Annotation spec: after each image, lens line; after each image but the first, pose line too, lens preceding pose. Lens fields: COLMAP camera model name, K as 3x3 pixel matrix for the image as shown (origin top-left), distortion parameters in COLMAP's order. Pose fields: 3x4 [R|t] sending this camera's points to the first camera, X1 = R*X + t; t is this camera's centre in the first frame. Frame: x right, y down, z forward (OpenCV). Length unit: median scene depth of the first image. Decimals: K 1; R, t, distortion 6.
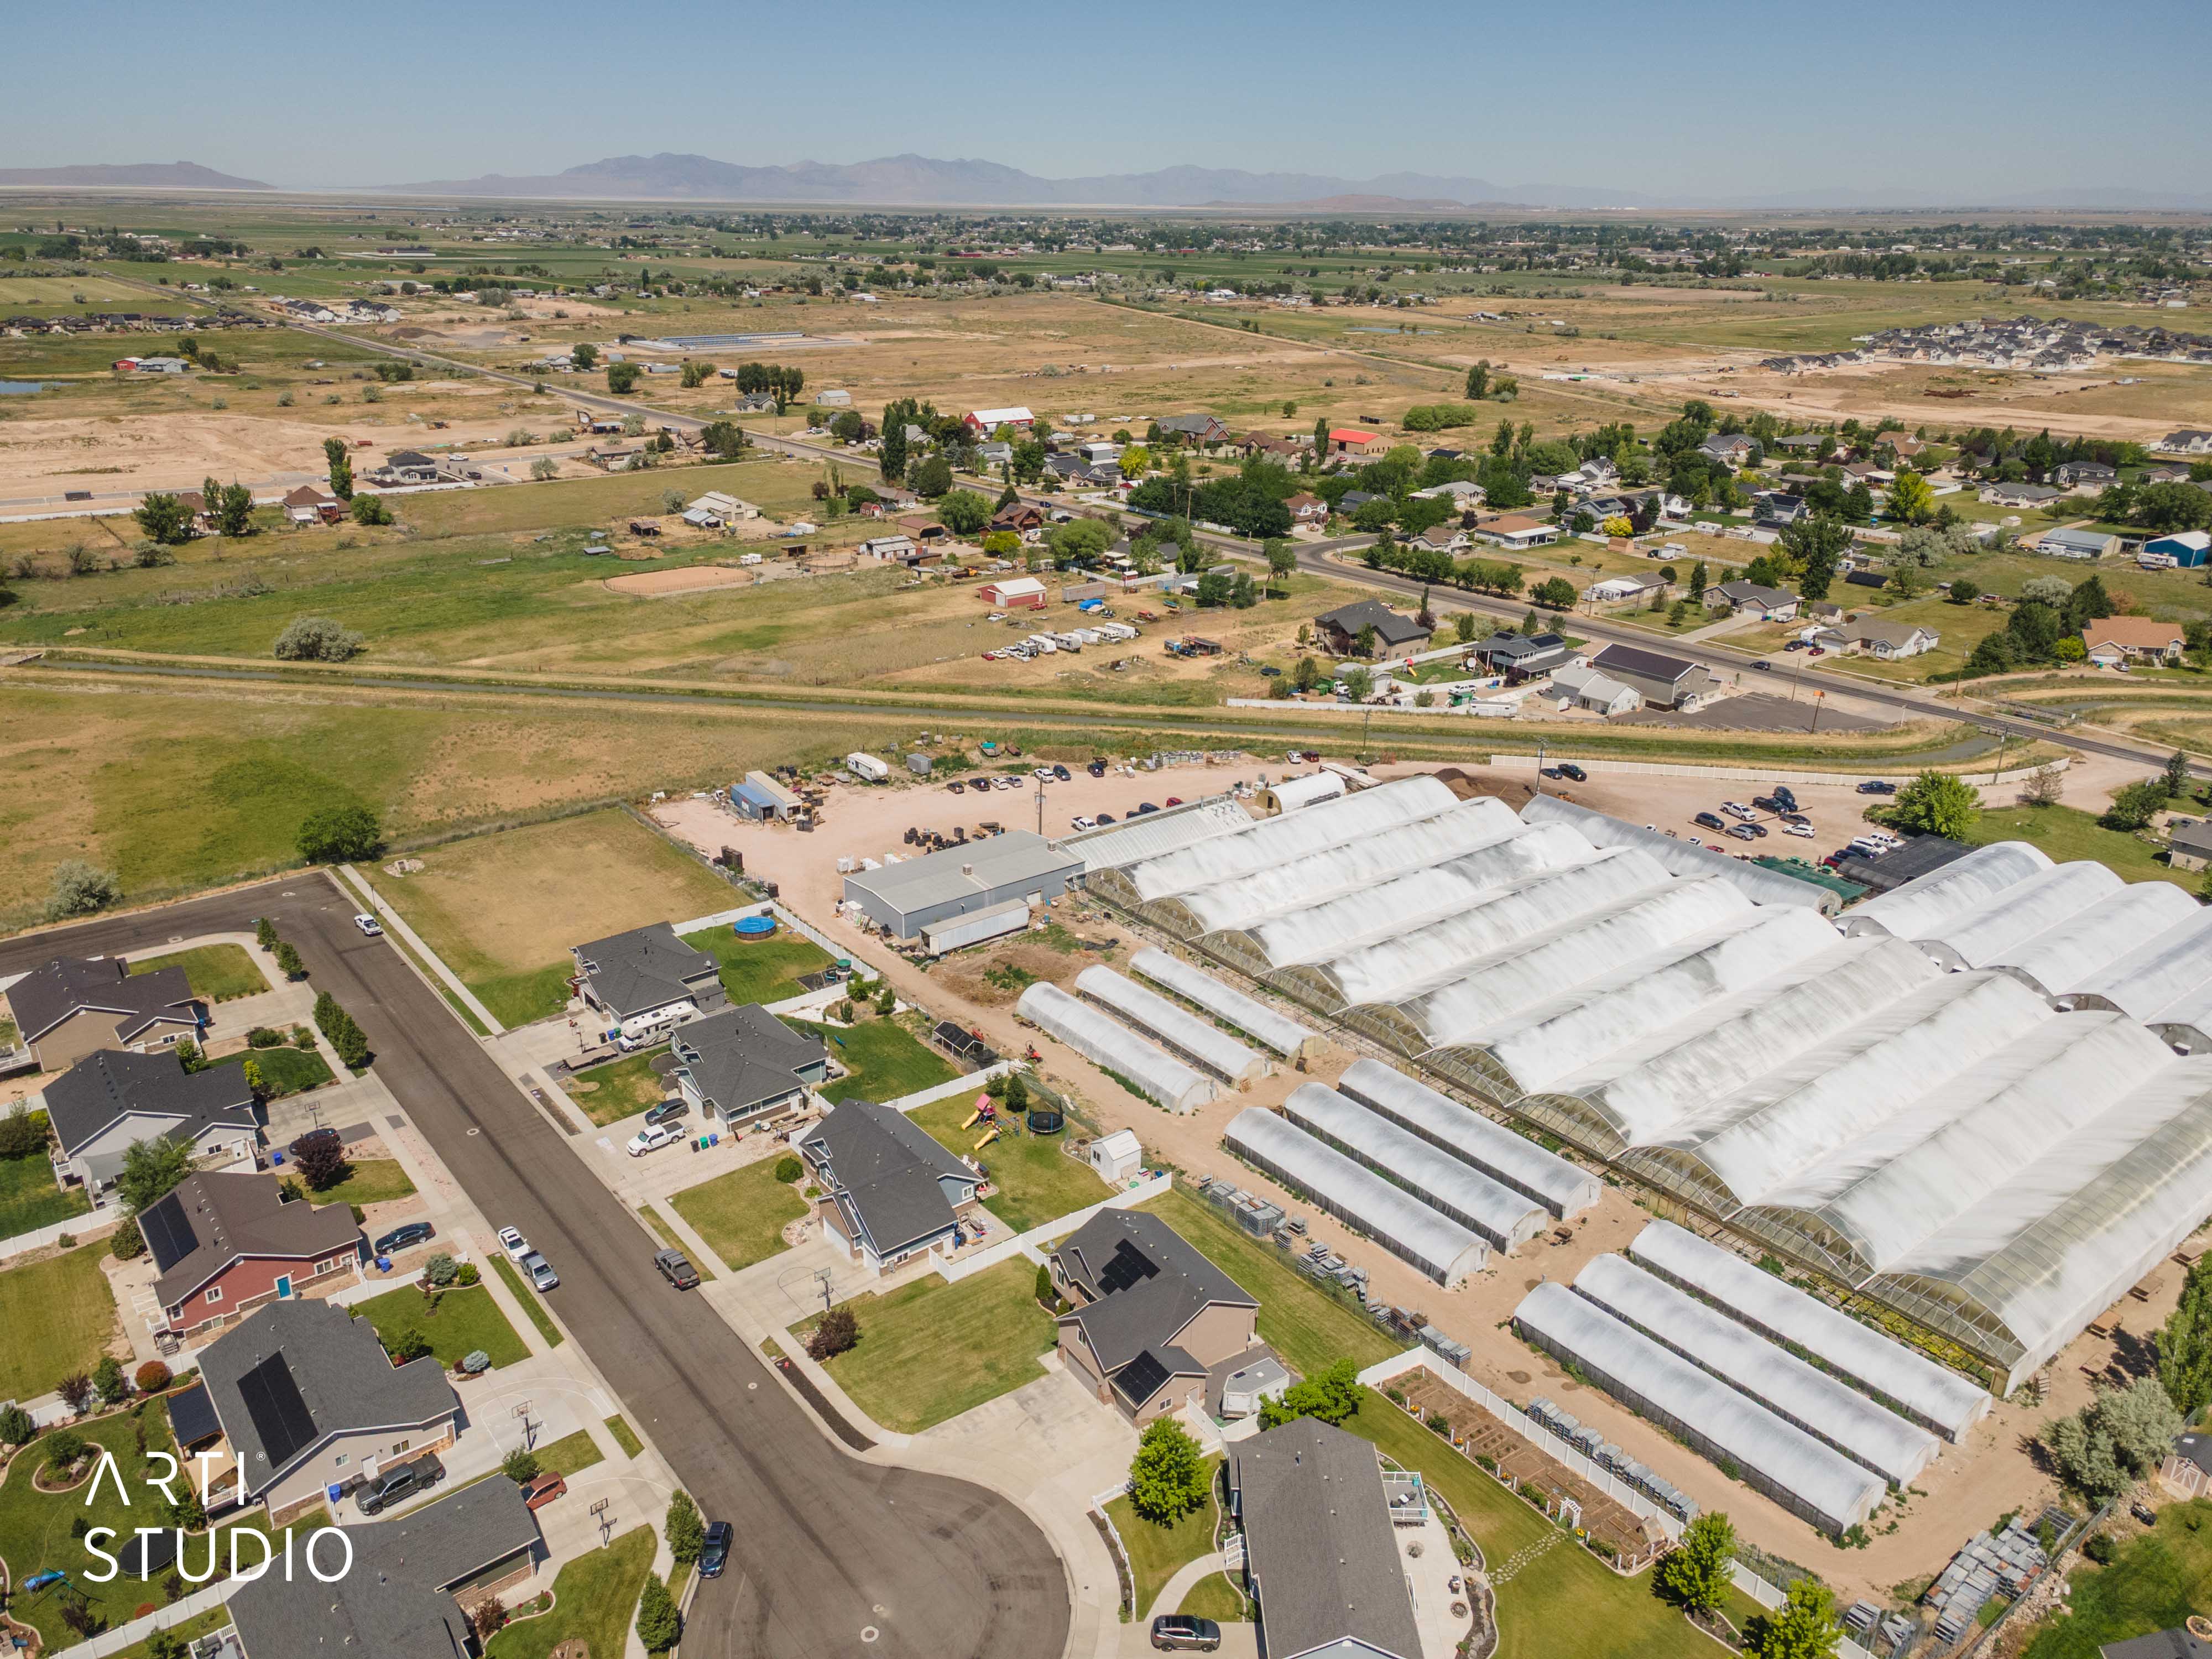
lens RADIAL K [[1610.7, 0, 1082.9], [0, 1610.7, 828.5], [0, 0, 1]] dist [0.037541, 0.005634]
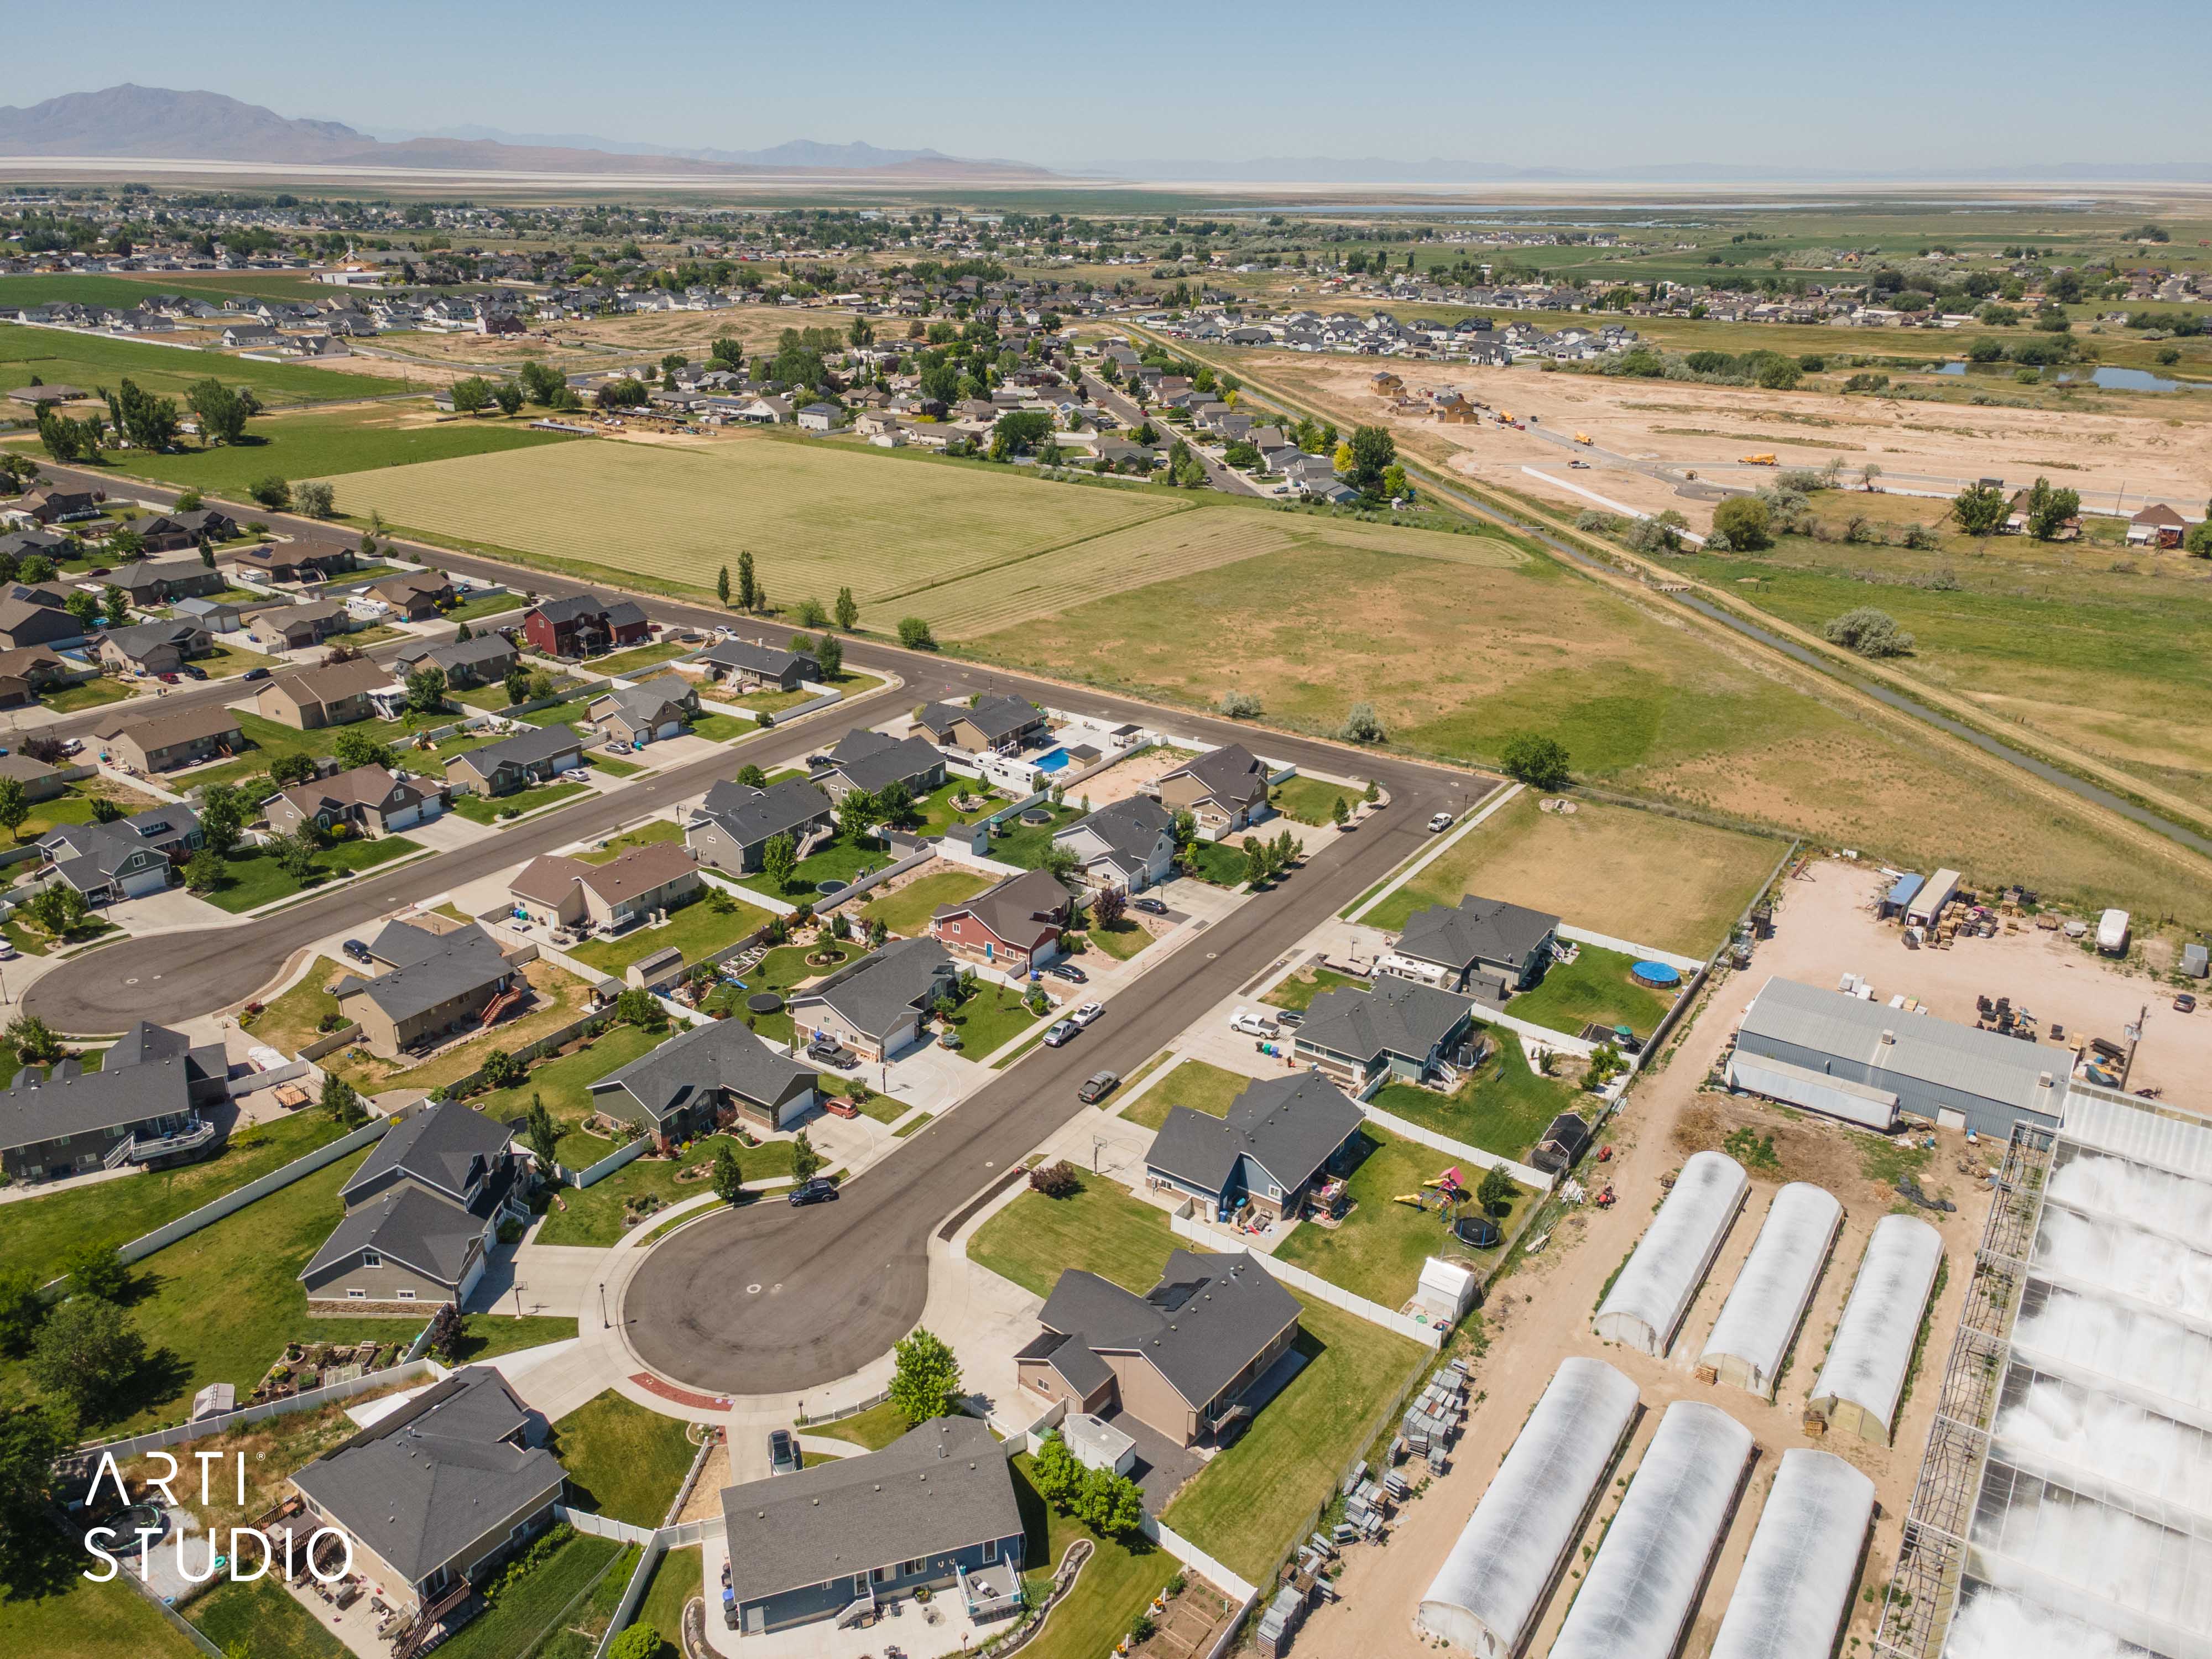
lens RADIAL K [[1610.7, 0, 1082.9], [0, 1610.7, 828.5], [0, 0, 1]] dist [0.037541, 0.005634]
pose [[0.303730, 0.356732, -0.883454, 0.405180], [-0.355899, 0.902617, 0.242112, -0.101483], [0.883789, 0.240884, 0.401113, 0.265591]]
